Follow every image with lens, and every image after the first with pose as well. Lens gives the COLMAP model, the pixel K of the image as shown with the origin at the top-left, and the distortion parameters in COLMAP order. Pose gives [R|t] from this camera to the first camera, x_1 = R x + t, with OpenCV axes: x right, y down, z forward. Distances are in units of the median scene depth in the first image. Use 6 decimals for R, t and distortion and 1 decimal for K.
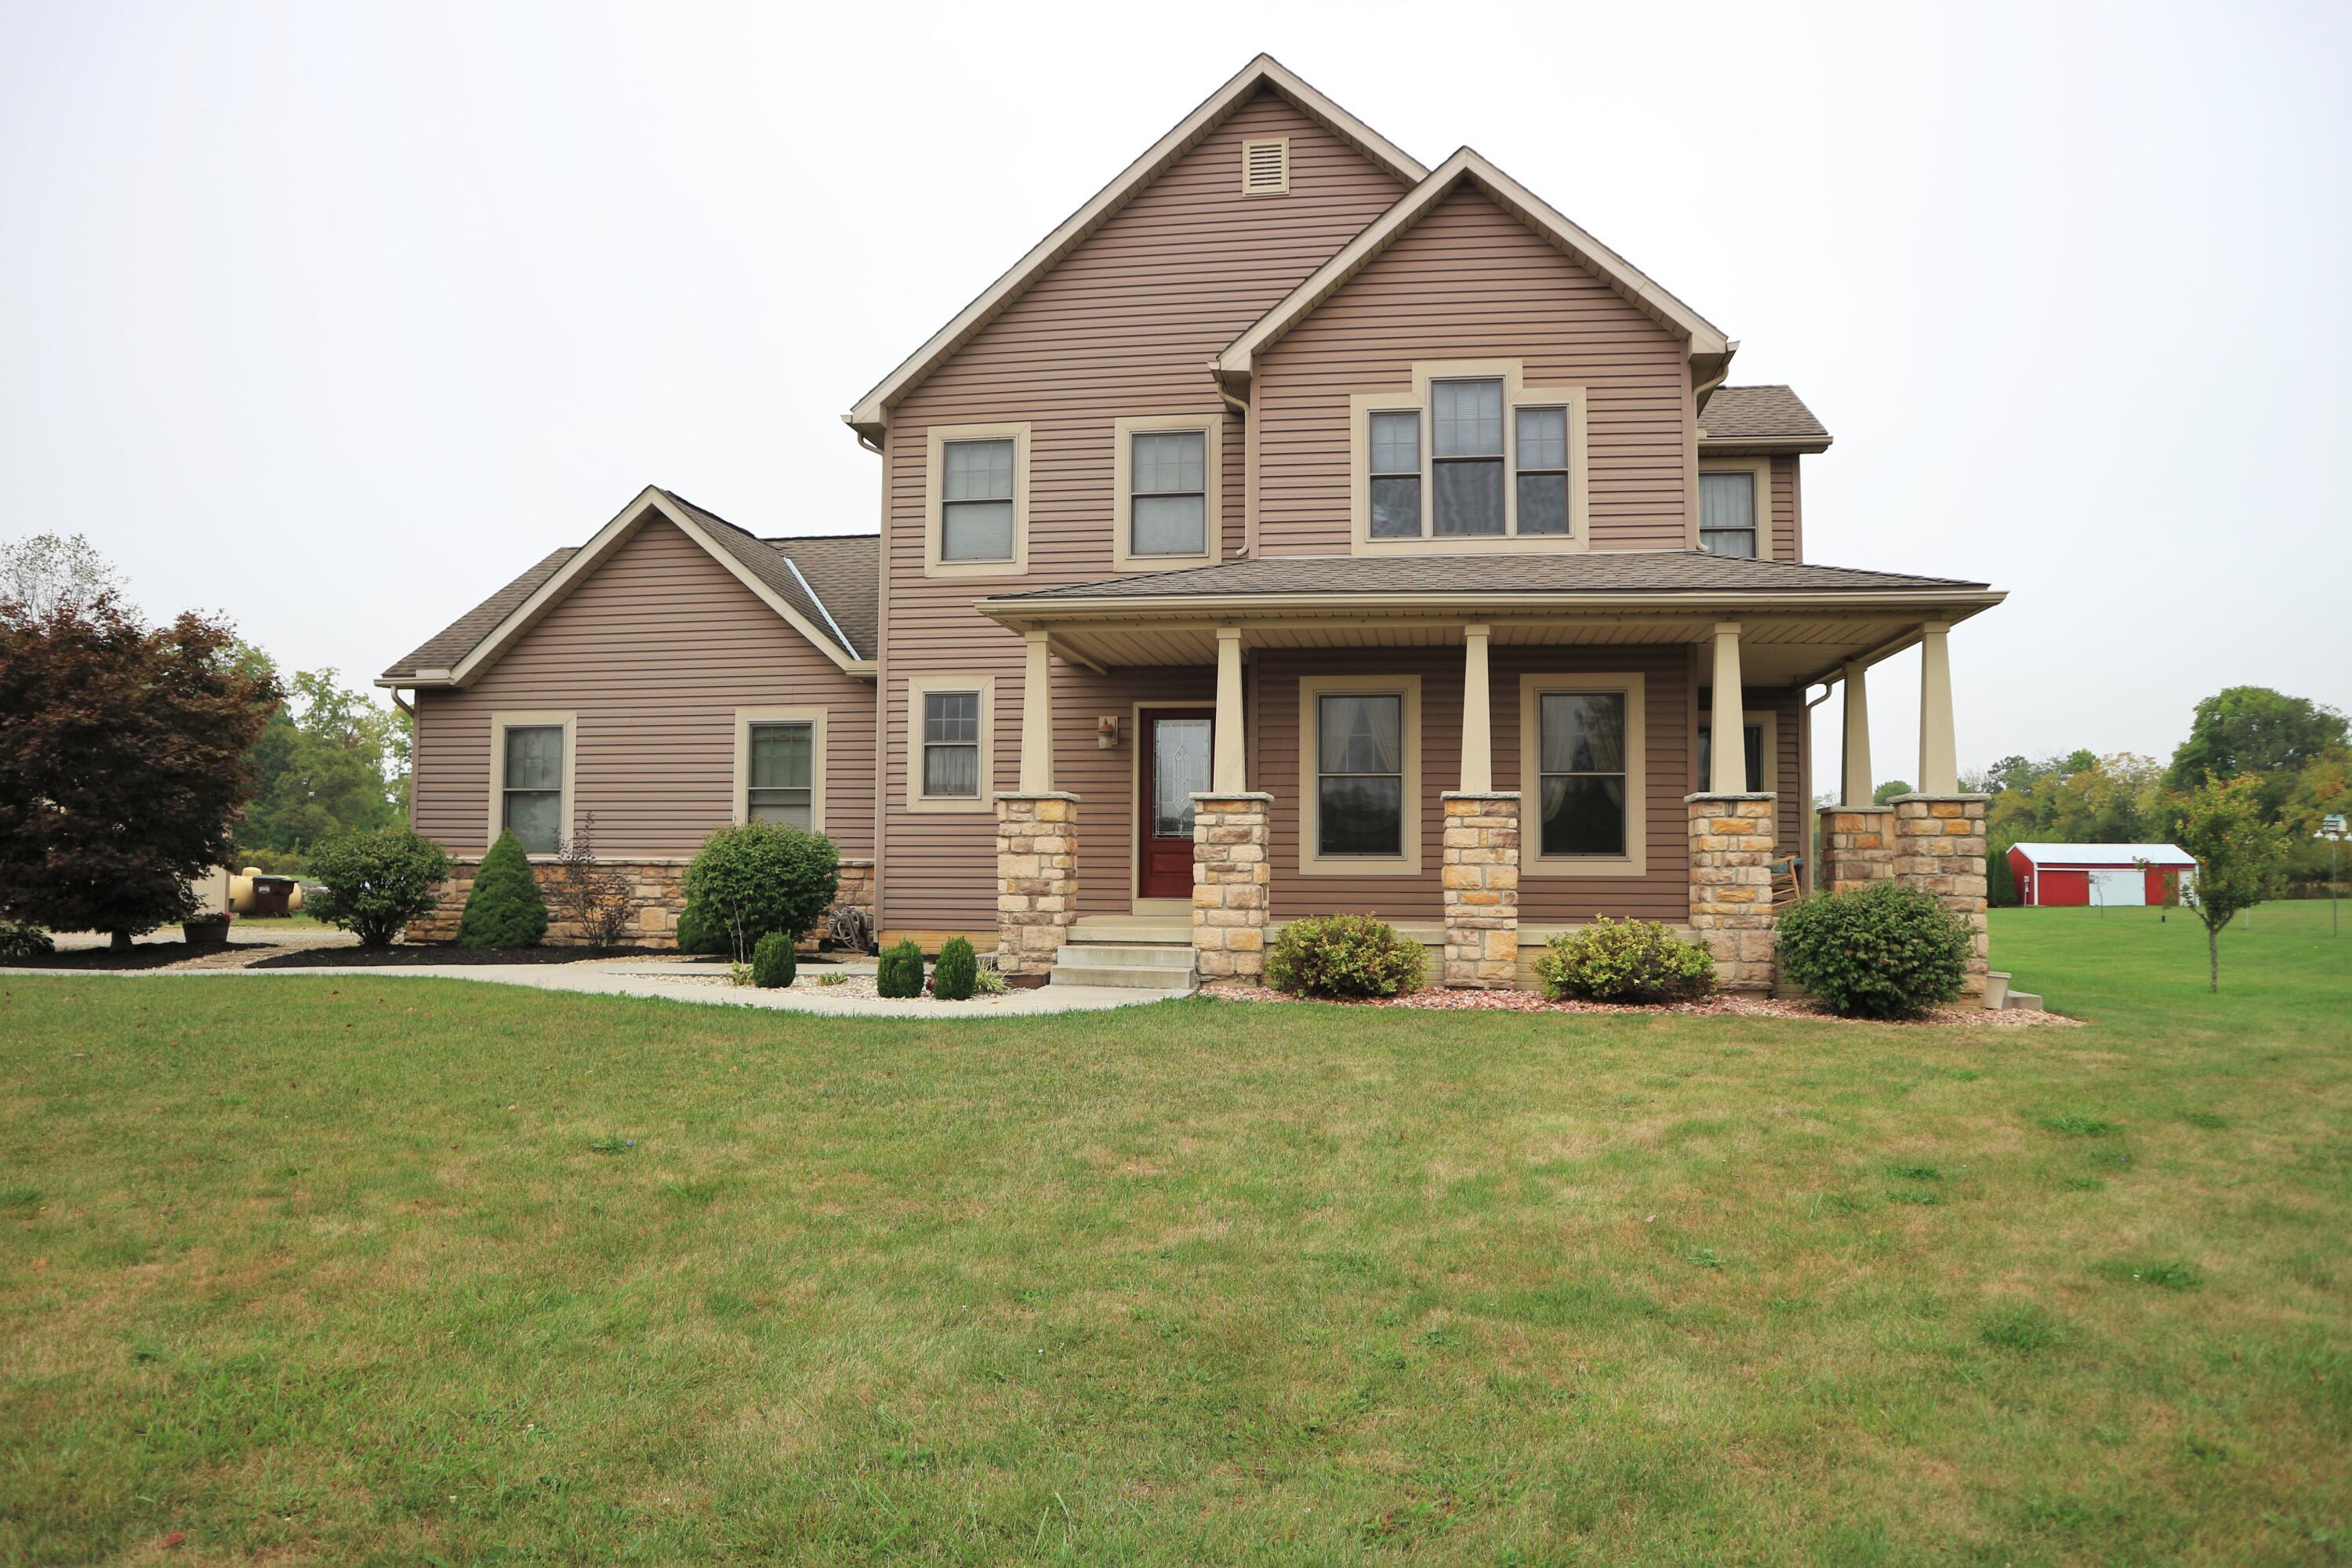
lens RADIAL K [[1630.5, 0, 1176.0], [0, 1630.5, 784.0], [0, 0, 1]] dist [-0.142324, 0.098048]
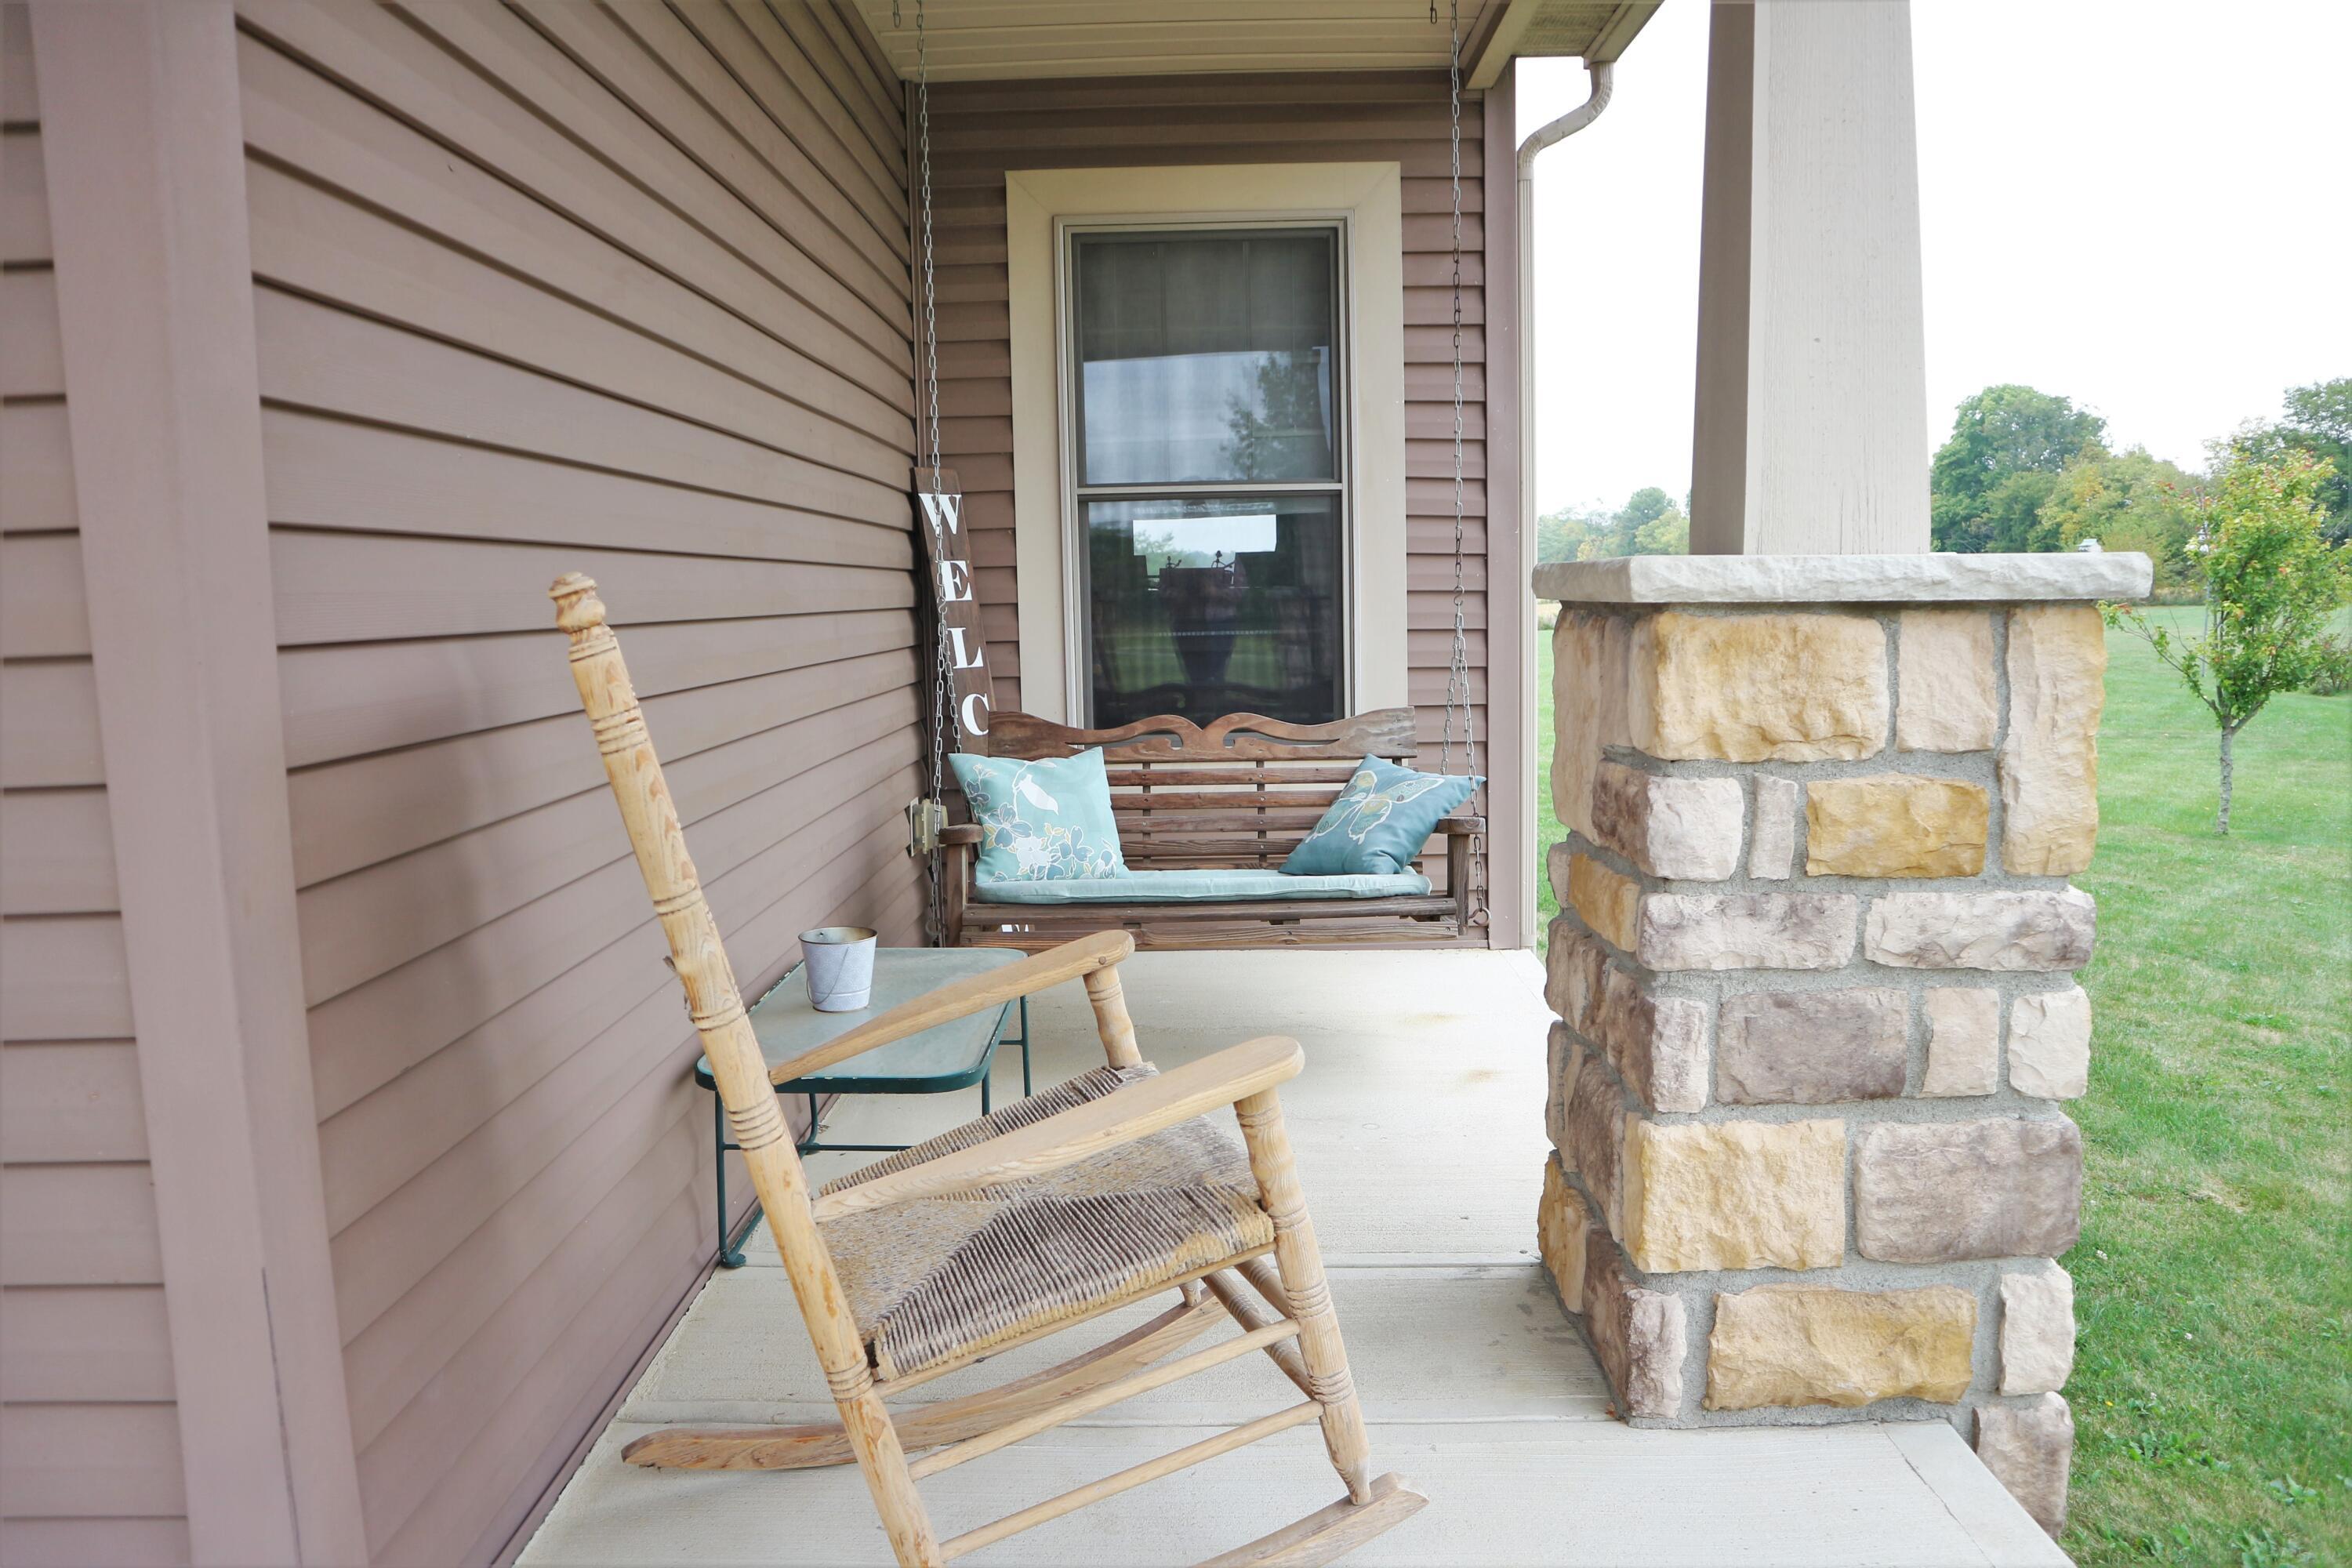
lens RADIAL K [[1630.5, 0, 1176.0], [0, 1630.5, 784.0], [0, 0, 1]] dist [-0.142324, 0.098048]
pose [[0.989515, -0.044953, 0.137257, 0.332639], [0.020492, 0.984413, 0.174677, 0.008302], [-0.142970, -0.170033, 0.975012, 0.819393]]
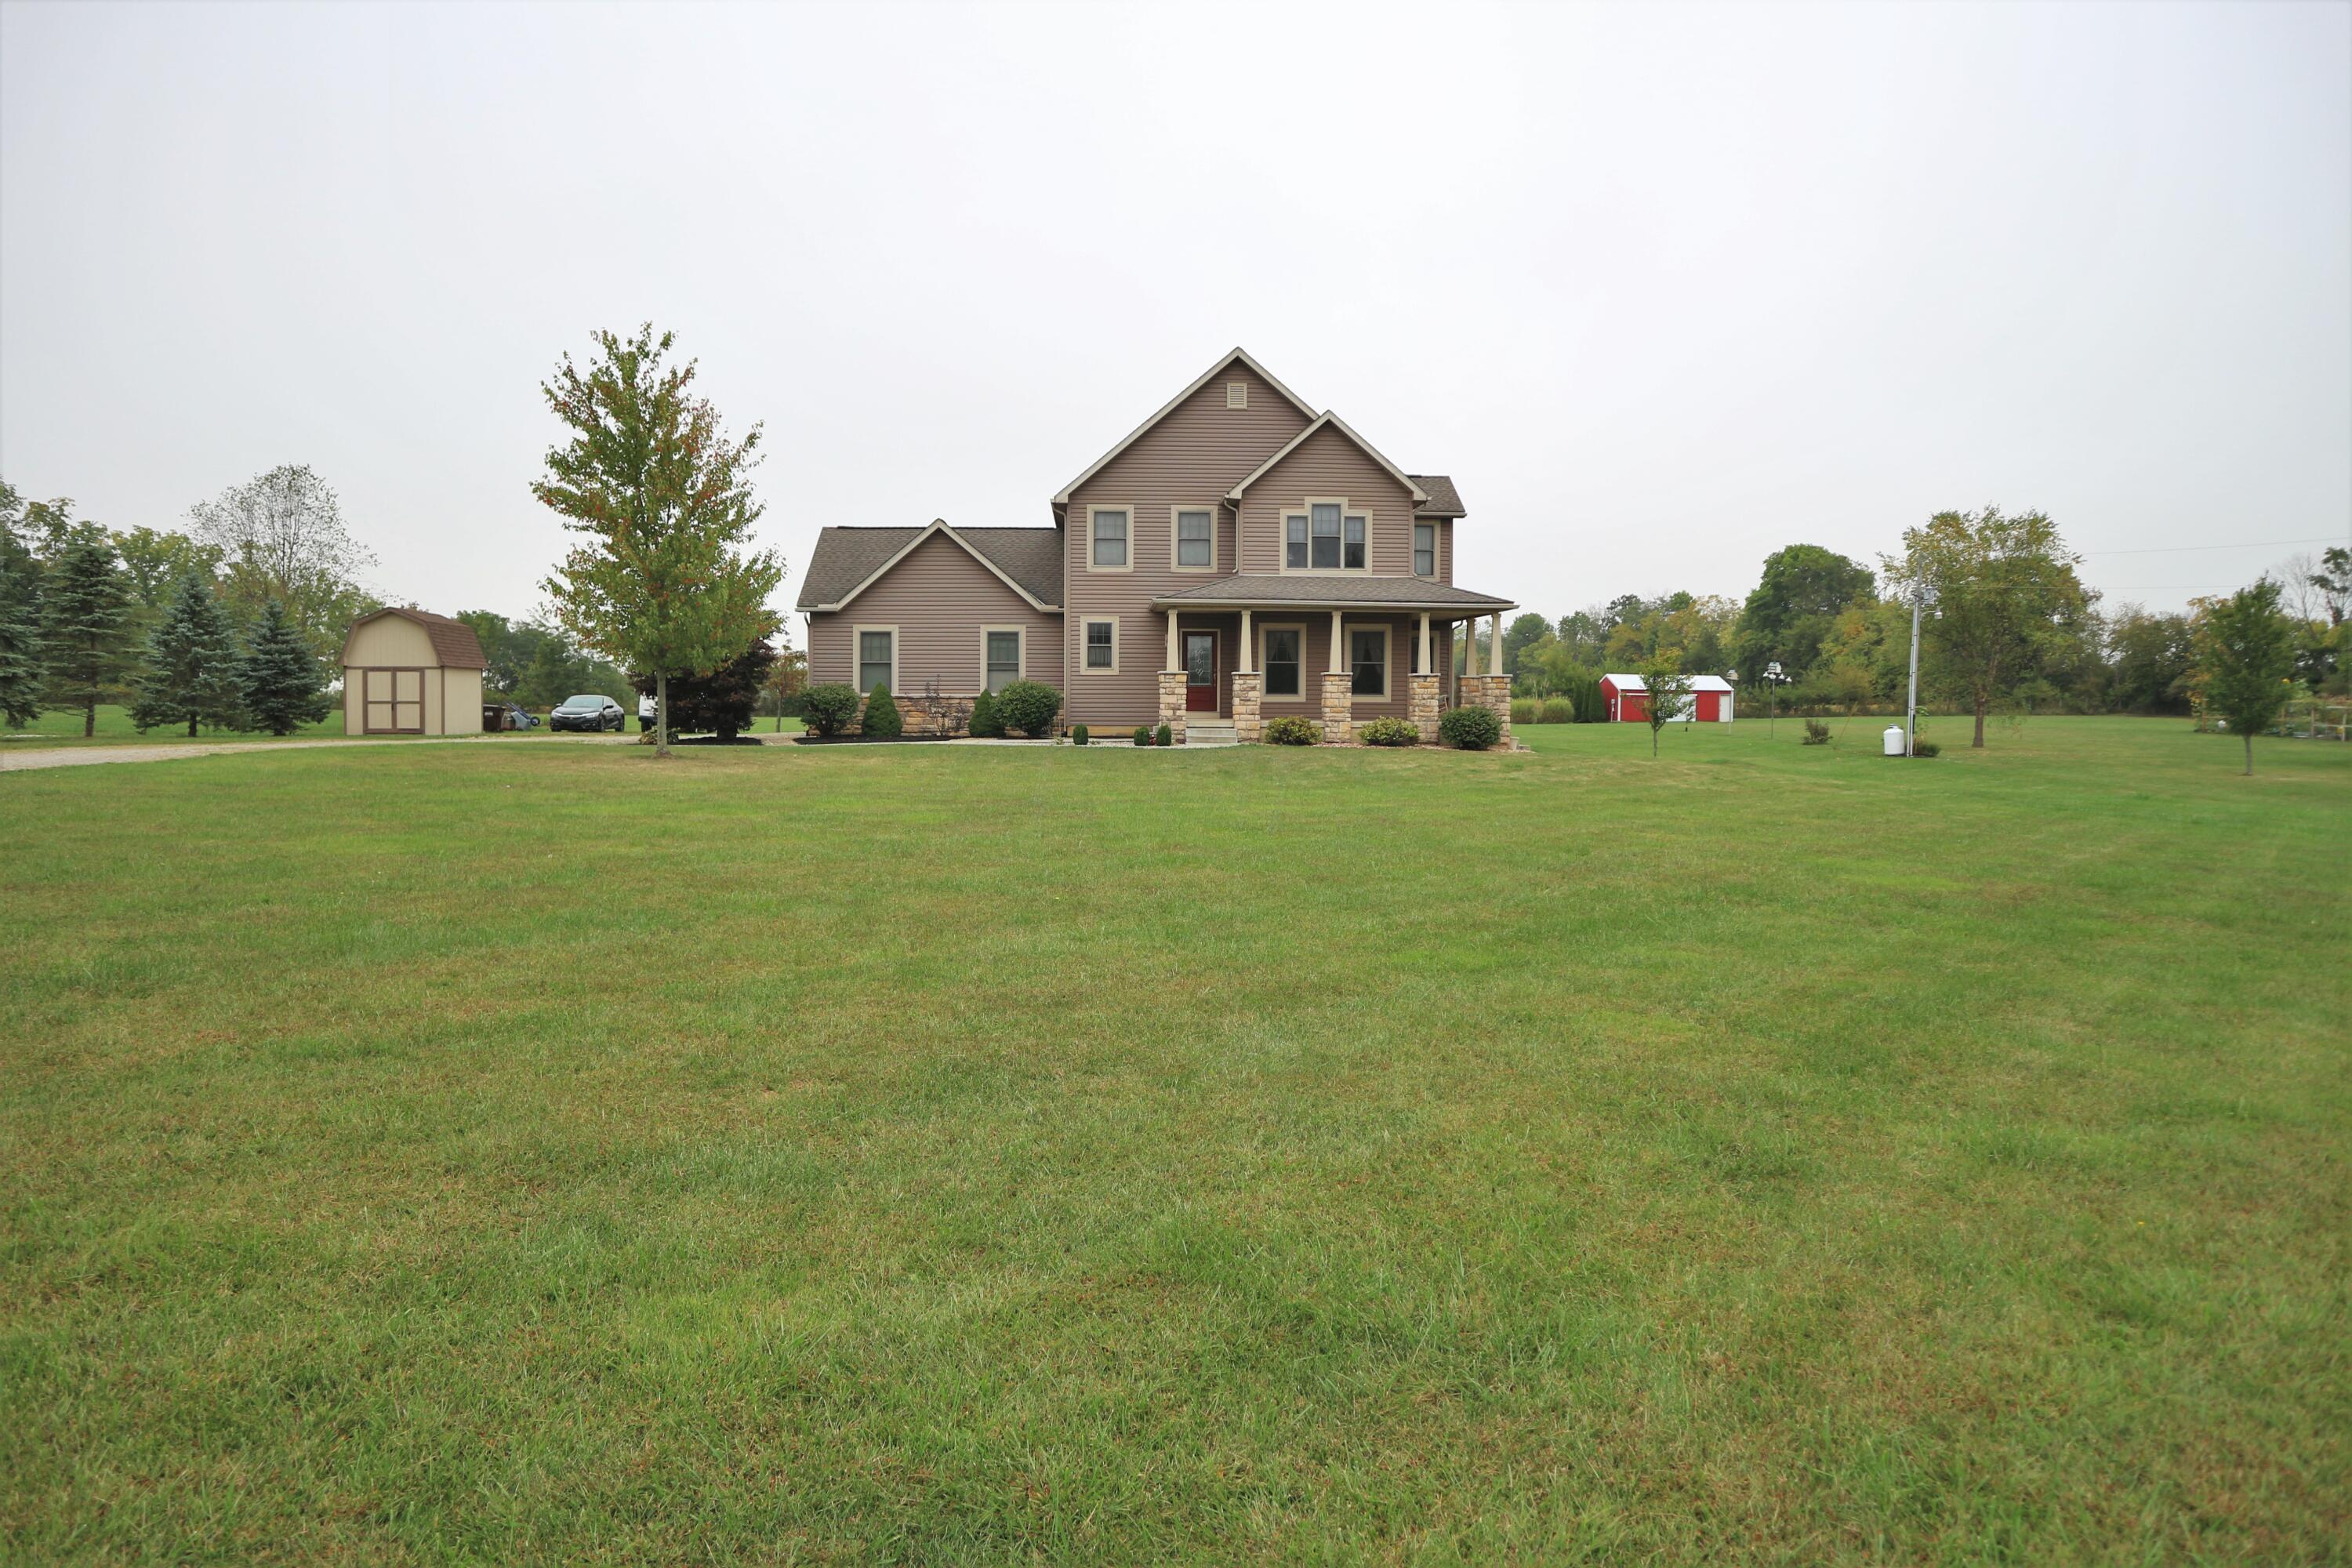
lens RADIAL K [[1628.3, 0, 1184.8], [0, 1628.3, 773.8], [0, 0, 1]] dist [-0.106466, 0.000316]
pose [[0.977571, -0.011886, 0.210269, -0.512683], [-0.010215, 0.994555, 0.103713, -0.084649], [-0.210357, -0.103534, 0.972127, -1.305357]]
